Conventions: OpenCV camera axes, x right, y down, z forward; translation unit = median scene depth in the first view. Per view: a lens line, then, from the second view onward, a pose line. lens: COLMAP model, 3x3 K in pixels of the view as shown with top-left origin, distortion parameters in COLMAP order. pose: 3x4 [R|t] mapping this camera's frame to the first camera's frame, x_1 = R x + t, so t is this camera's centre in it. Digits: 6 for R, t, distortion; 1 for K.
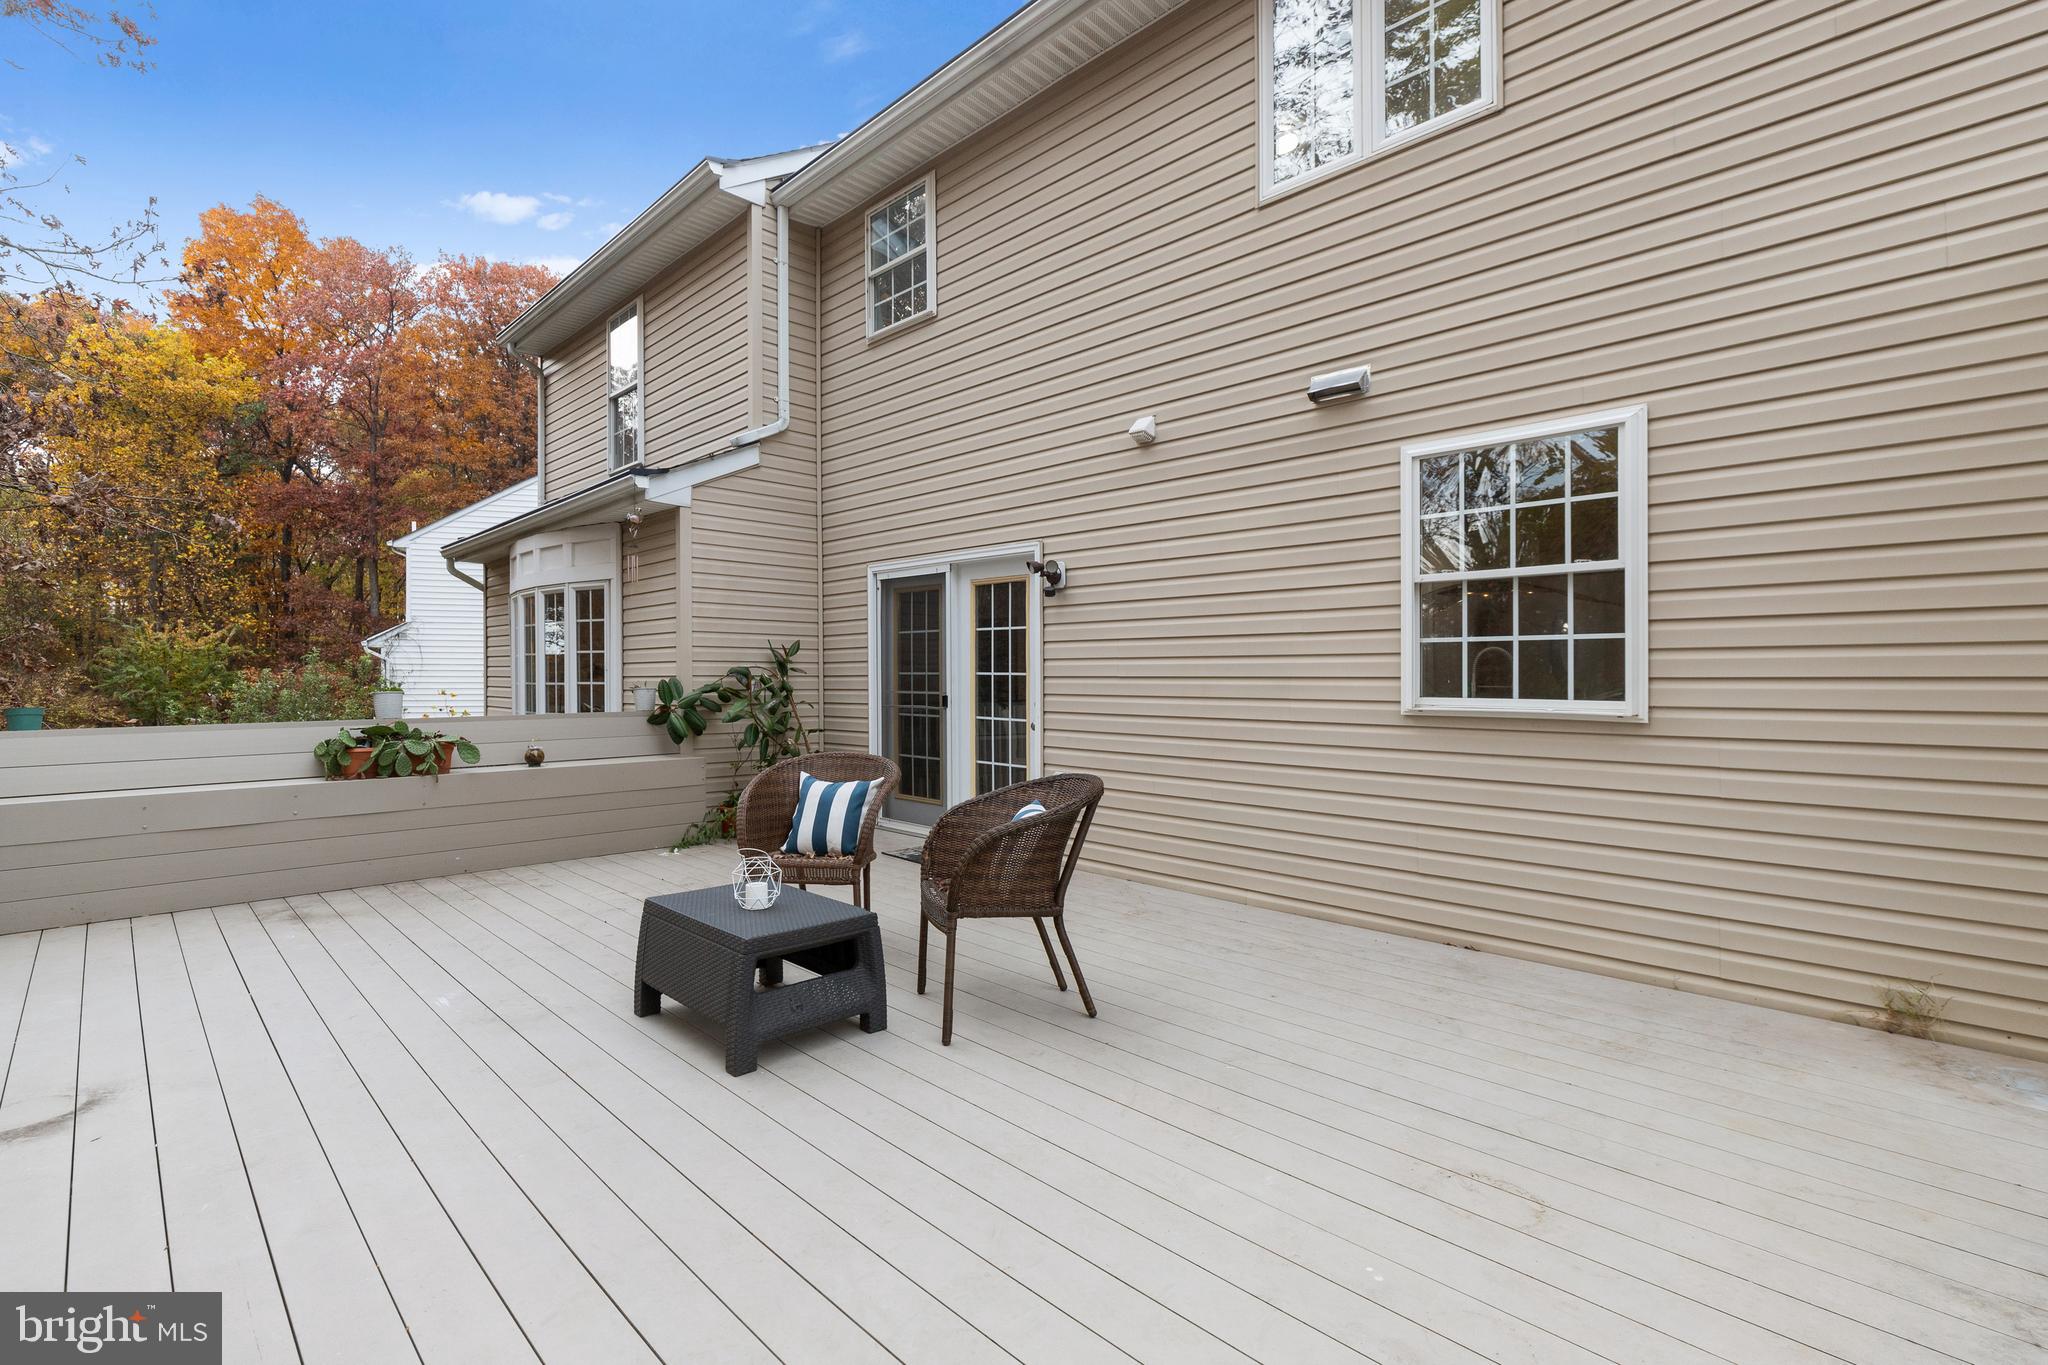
lens RADIAL K [[916.1, 0, 1029.1], [0, 916.1, 690.9], [0, 0, 1]] dist [0.007277, -0.000804]
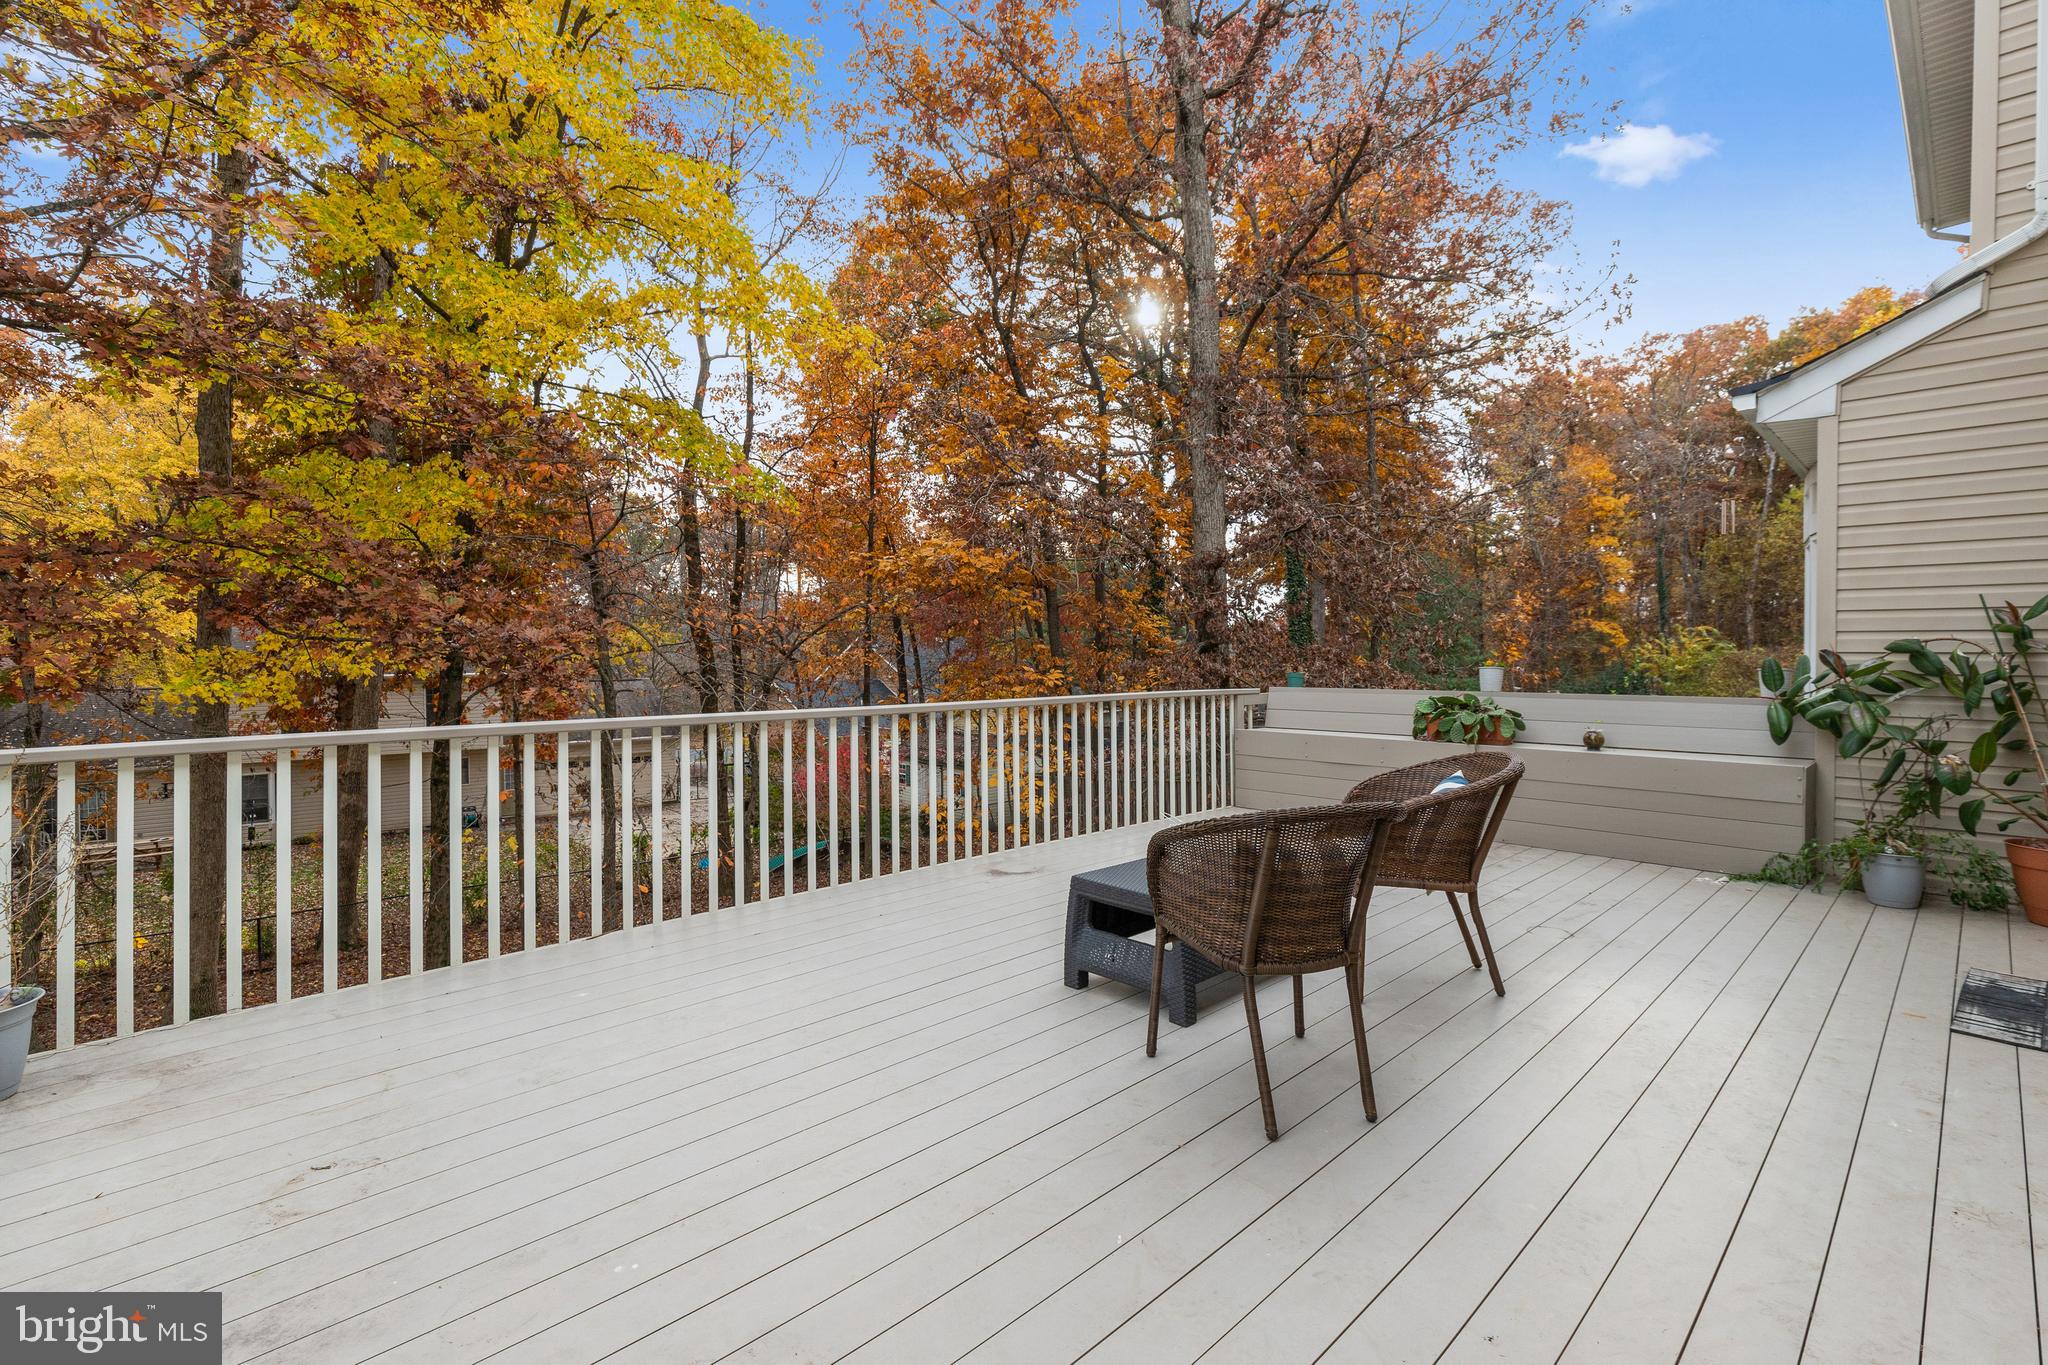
lens RADIAL K [[979.2, 0, 1061.4], [0, 979.2, 649.3], [0, 0, 1]] dist [0.045444, 0.000133]
pose [[0.024604, -0.001515, -0.999696, 0.392621], [-0.013592, 0.999906, -0.001850, -0.009334], [0.999605, 0.013633, 0.024582, 0.382604]]
